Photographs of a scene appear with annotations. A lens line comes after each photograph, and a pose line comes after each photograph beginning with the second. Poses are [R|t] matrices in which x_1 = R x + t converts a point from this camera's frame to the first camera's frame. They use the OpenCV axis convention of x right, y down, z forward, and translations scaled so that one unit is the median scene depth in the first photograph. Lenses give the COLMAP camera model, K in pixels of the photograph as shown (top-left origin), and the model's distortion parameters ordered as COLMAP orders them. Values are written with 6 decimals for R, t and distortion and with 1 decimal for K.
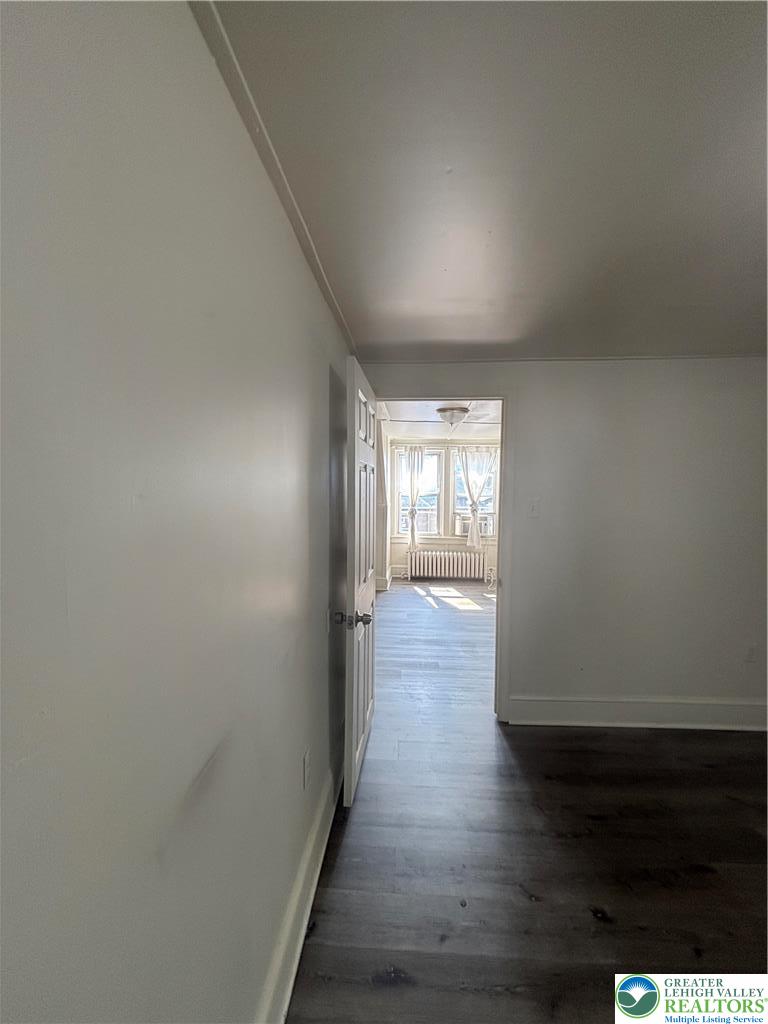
lens RADIAL K [[414.9, 0, 384.1], [0, 414.9, 510.6], [0, 0, 1]] dist [0.000701, 0.000836]
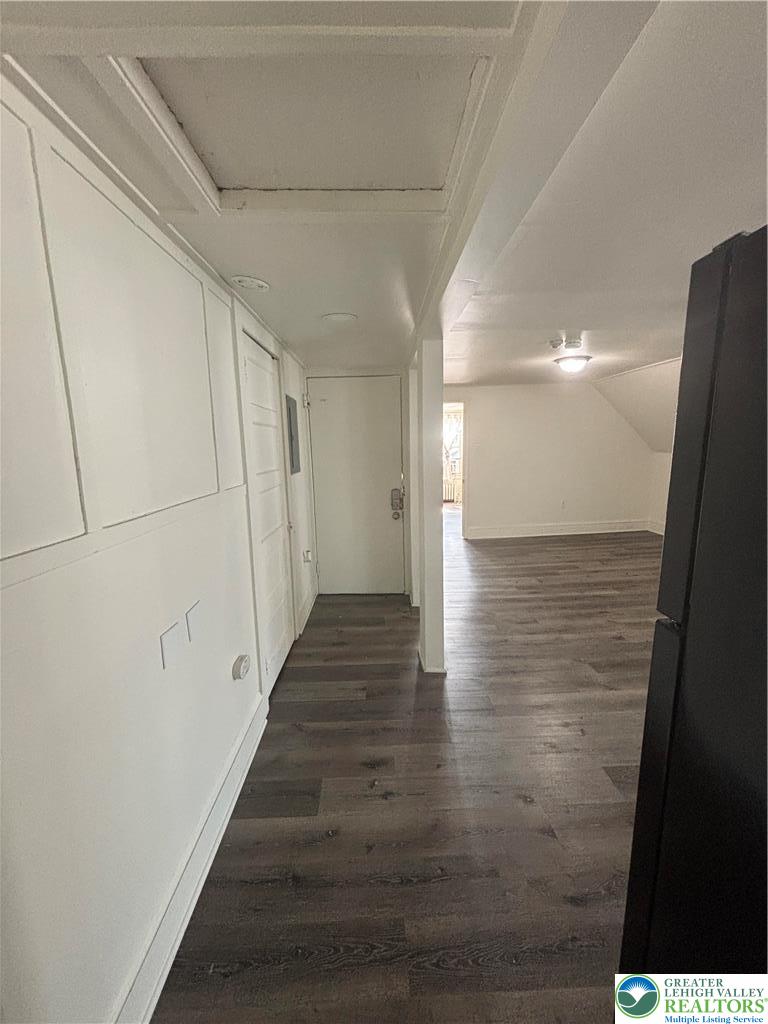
lens RADIAL K [[414.9, 0, 384.1], [0, 414.9, 510.6], [0, 0, 1]] dist [0.000701, 0.000836]
pose [[0.995968, -0.043603, 0.078403, -0.148080], [0.035571, 0.994242, 0.101081, 0.035854], [-0.082359, -0.097885, 0.991784, -0.535711]]
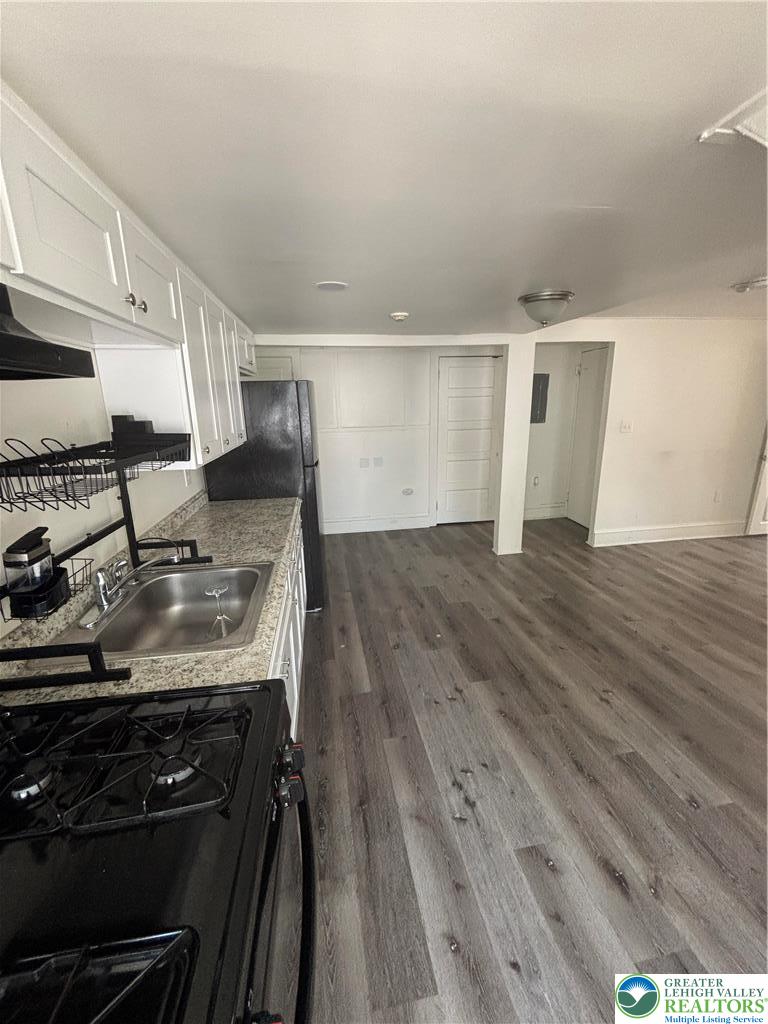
lens RADIAL K [[414.9, 0, 384.1], [0, 414.9, 510.6], [0, 0, 1]] dist [0.000701, 0.000836]
pose [[0.207975, 0.238970, -0.948493, 0.496233], [-0.038961, 0.970951, 0.236085, 0.024775], [0.977358, -0.012145, 0.211244, -0.460713]]
